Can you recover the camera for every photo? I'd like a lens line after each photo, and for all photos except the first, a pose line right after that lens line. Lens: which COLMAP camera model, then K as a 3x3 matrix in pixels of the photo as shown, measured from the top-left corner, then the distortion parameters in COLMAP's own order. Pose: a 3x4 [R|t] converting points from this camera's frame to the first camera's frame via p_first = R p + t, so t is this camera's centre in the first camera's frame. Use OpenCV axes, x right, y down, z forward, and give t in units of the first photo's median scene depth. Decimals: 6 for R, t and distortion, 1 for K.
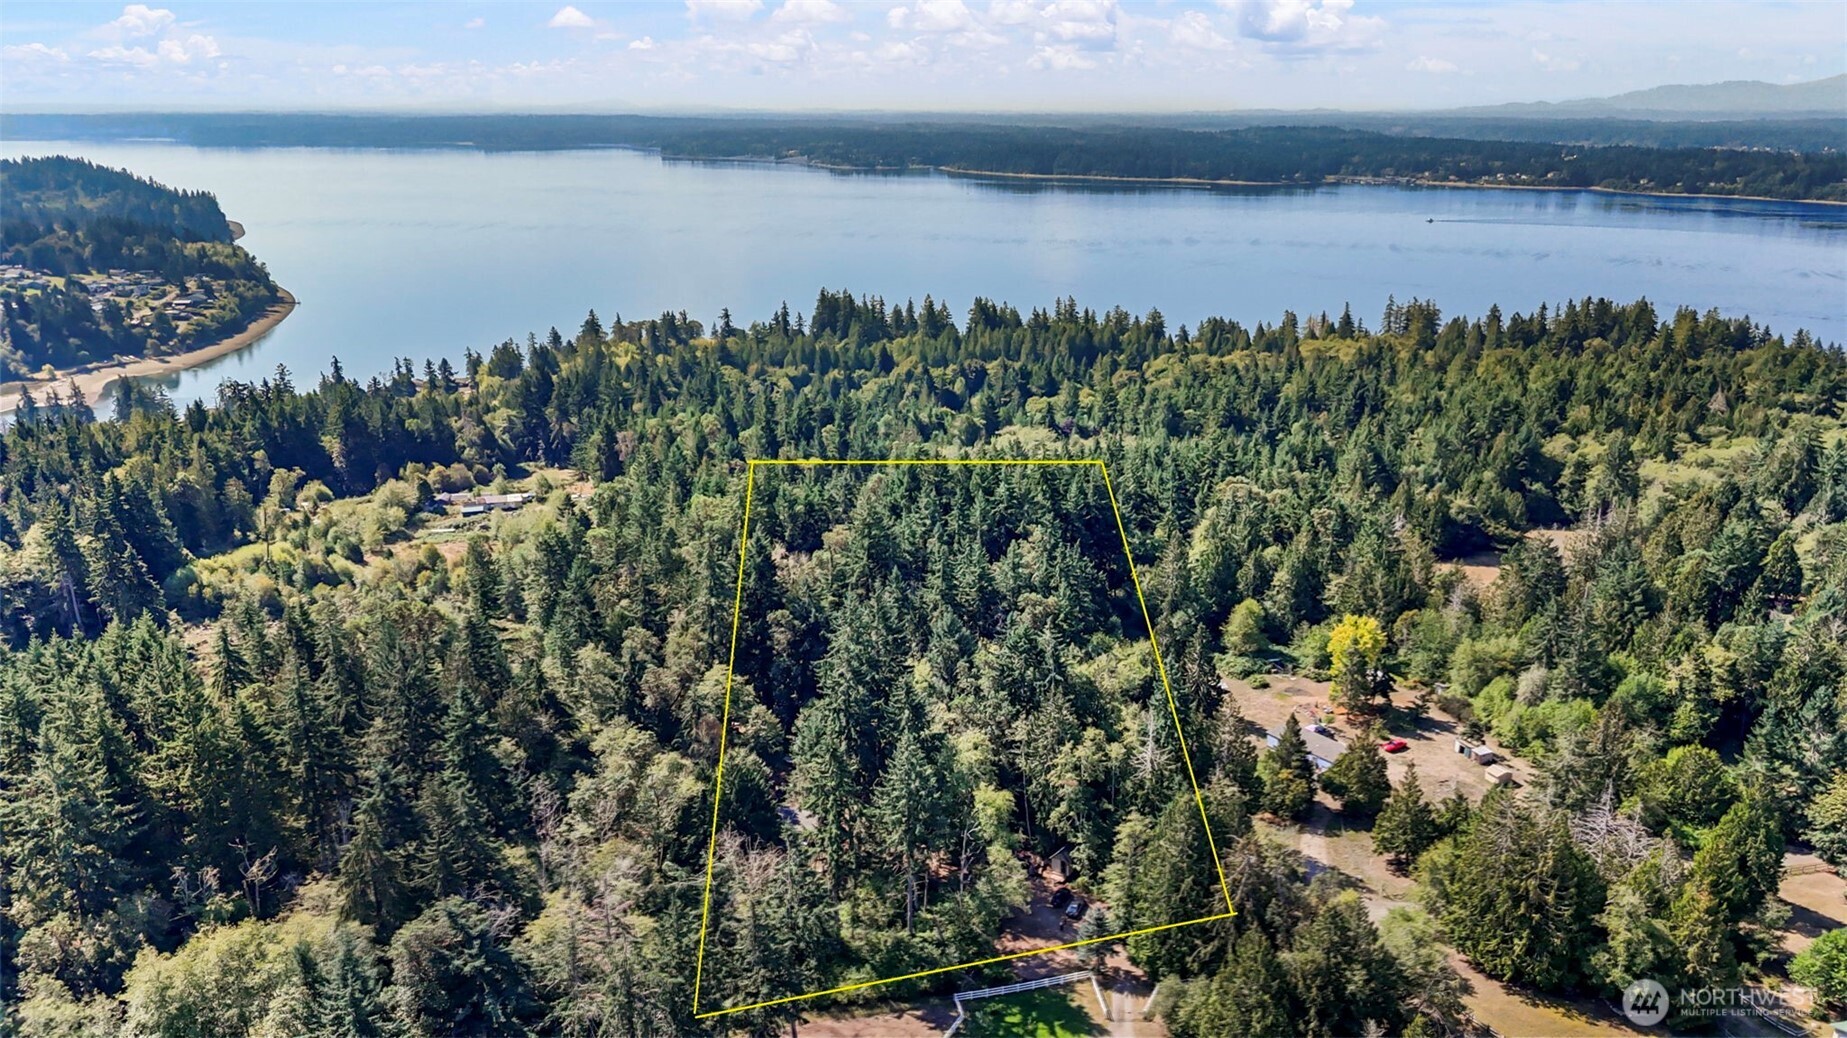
lens RADIAL K [[1355.7, 0, 933.5], [0, 1355.7, 520.0], [0, 0, 1]] dist [0.081060, -0.080829]
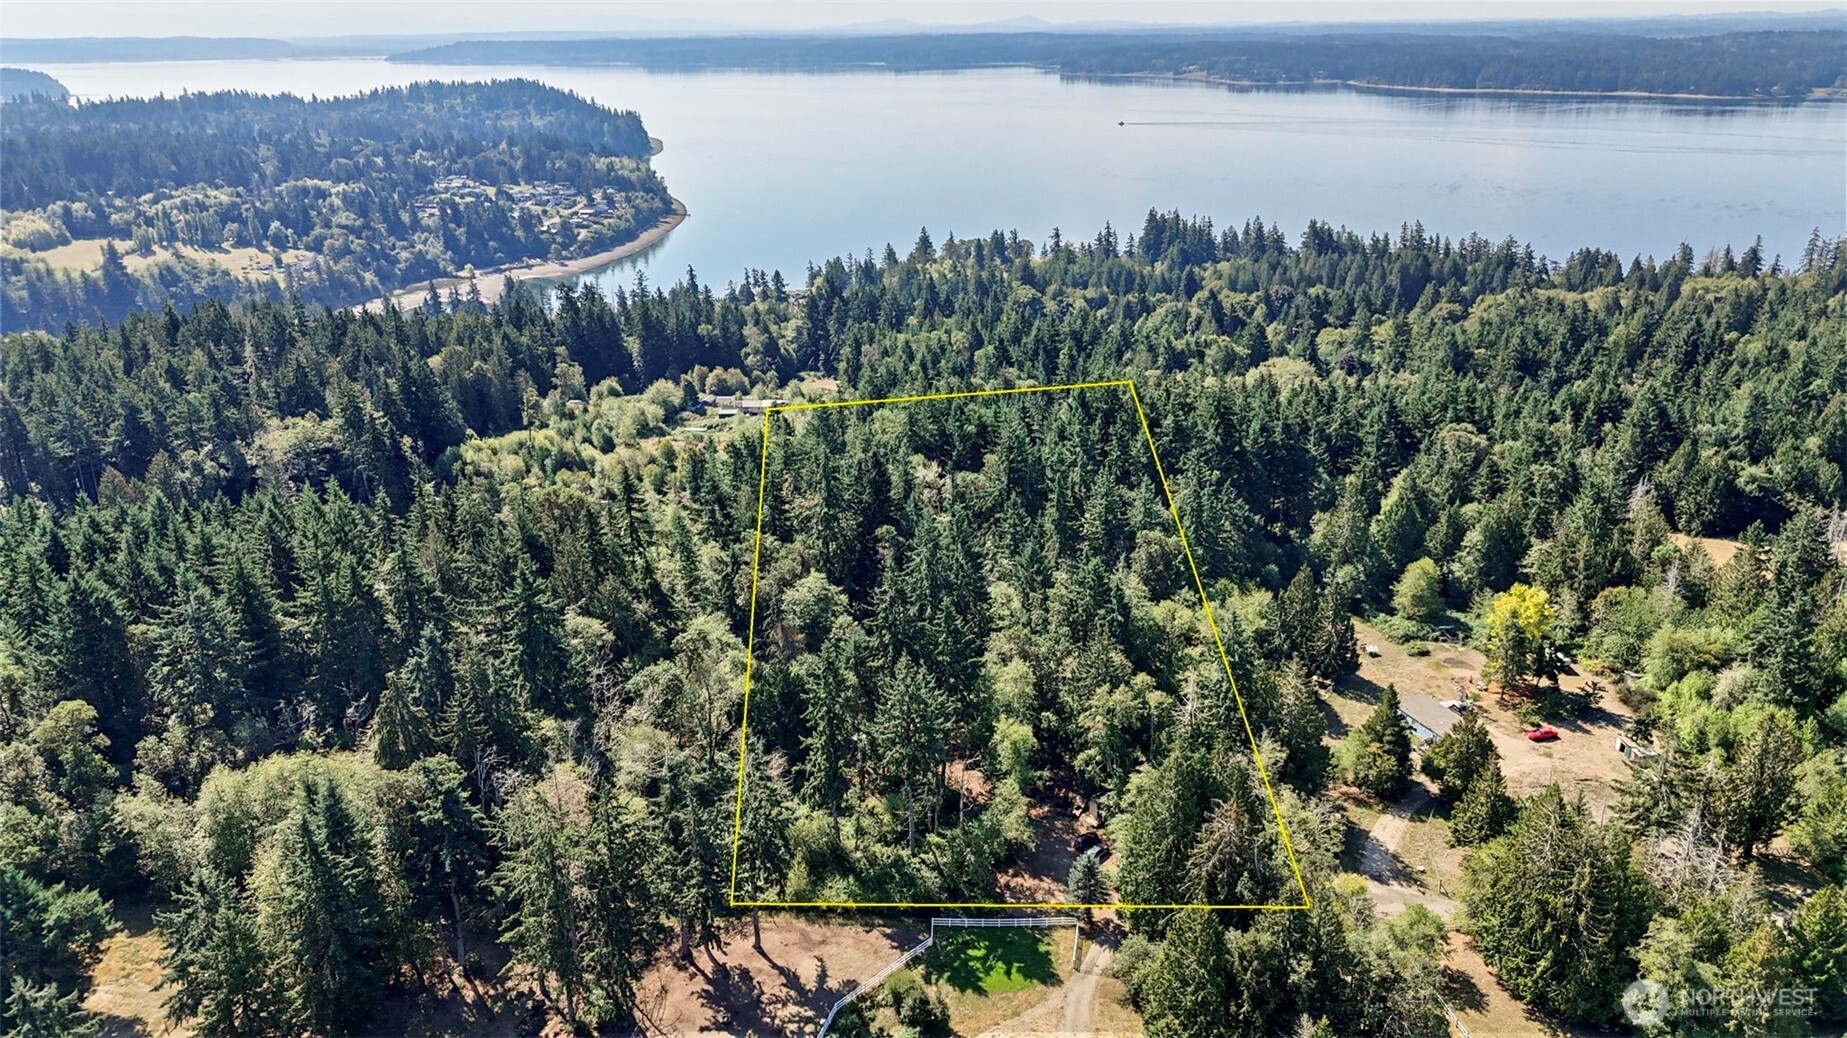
lens RADIAL K [[1355.7, 0, 933.5], [0, 1355.7, 520.0], [0, 0, 1]] dist [0.081060, -0.080829]
pose [[0.960691, 0.082059, -0.265214, 0.134485], [-0.067298, 0.995660, 0.064287, -0.003215], [0.269338, -0.043912, 0.962044, 0.030479]]
